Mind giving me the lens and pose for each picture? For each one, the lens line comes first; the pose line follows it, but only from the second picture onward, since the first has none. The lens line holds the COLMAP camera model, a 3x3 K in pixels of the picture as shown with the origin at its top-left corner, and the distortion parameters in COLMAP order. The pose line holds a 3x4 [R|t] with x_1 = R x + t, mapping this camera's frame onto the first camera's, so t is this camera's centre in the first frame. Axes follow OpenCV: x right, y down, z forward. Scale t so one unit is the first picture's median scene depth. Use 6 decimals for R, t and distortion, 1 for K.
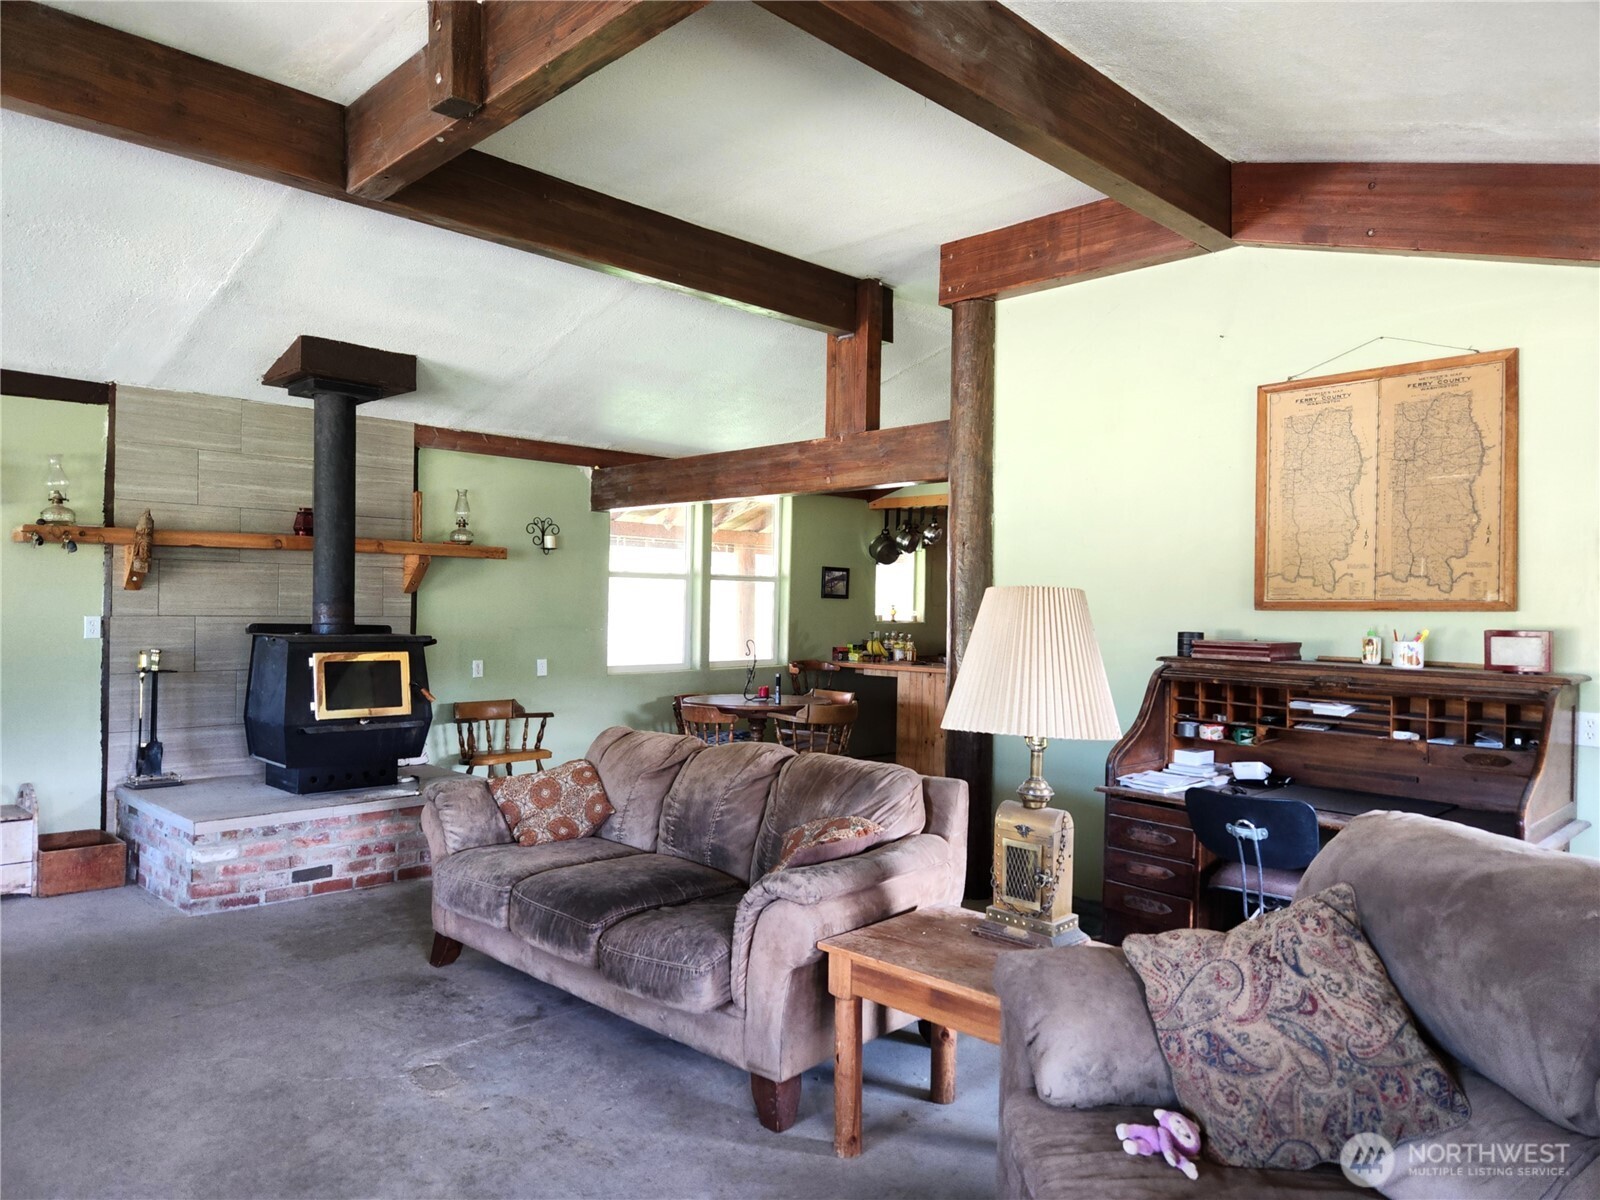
lens RADIAL K [[1094.4, 0, 805.3], [0, 1094.4, 597.2], [0, 0, 1]] dist [0.038762, -0.027841]
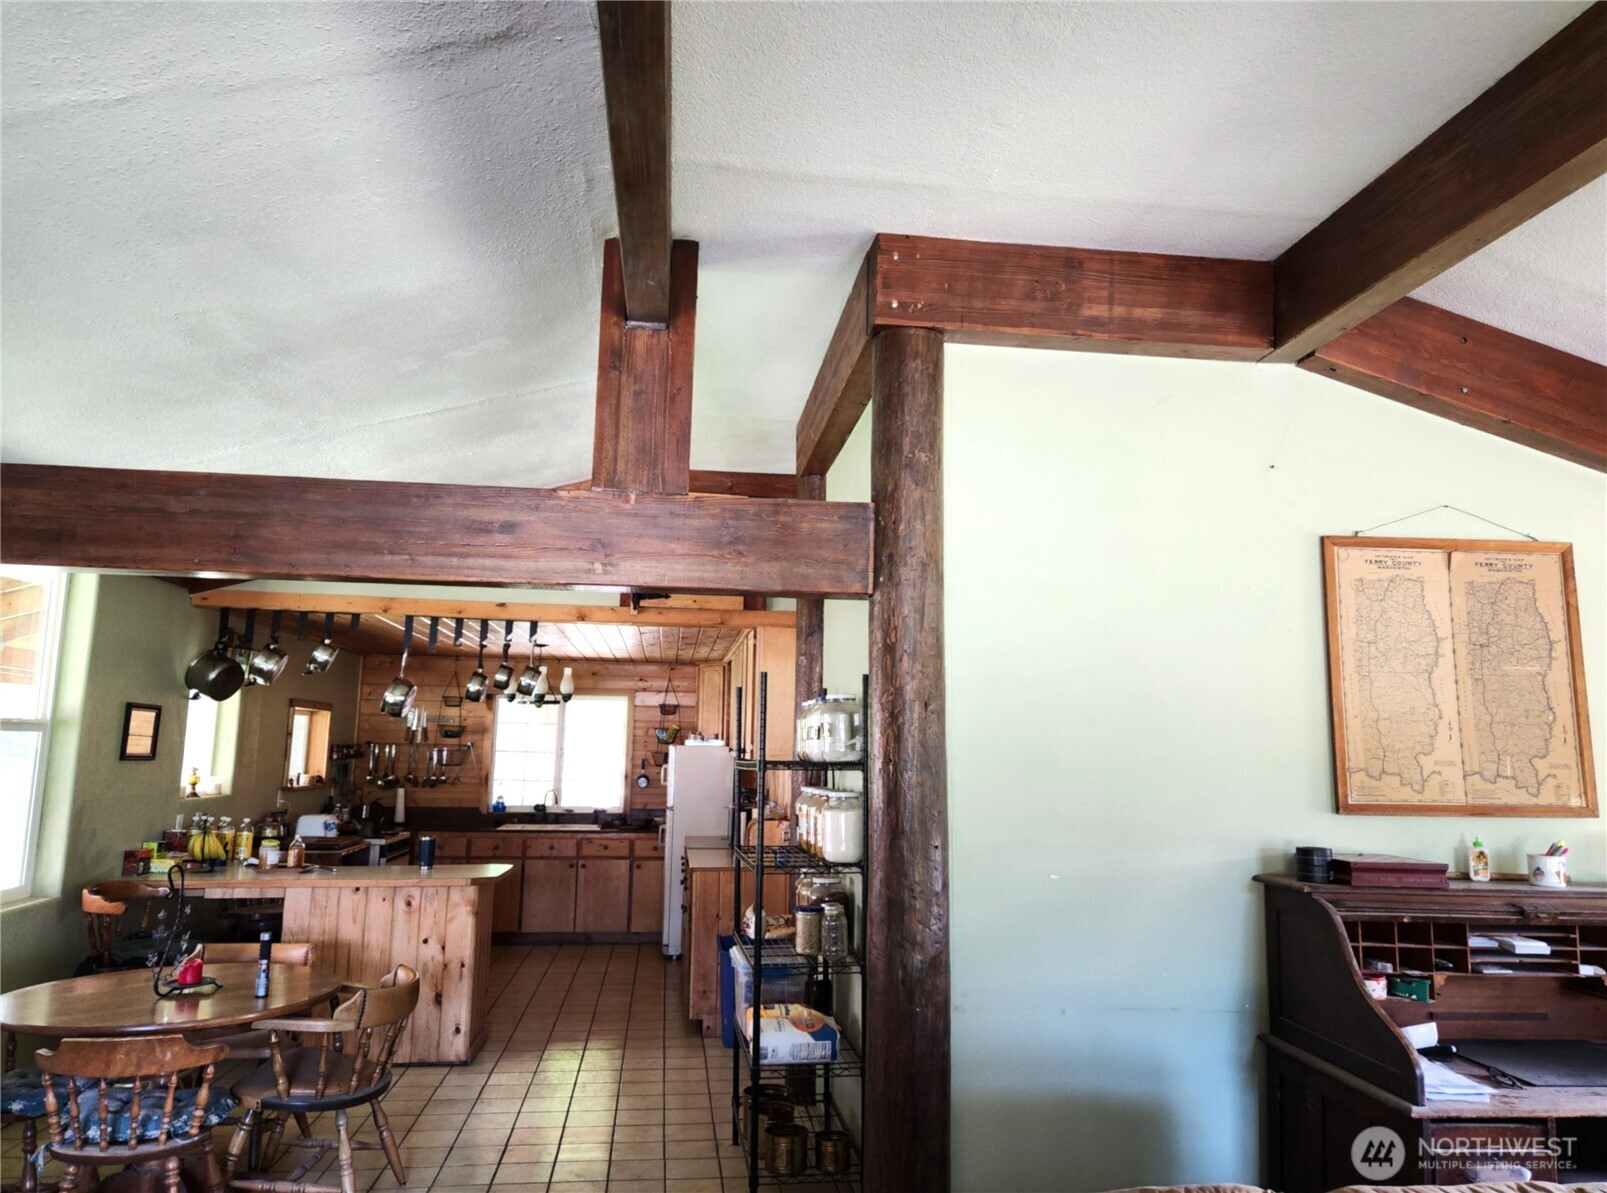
lens RADIAL K [[1099.1, 0, 796.0], [0, 1099.1, 600.3], [0, 0, 1]] dist [0.038762, -0.027841]
pose [[0.623738, 0.112793, 0.773453, -0.493987], [-0.018768, 0.991409, -0.129442, -0.032323], [-0.781408, 0.066221, 0.620496, 0.851276]]
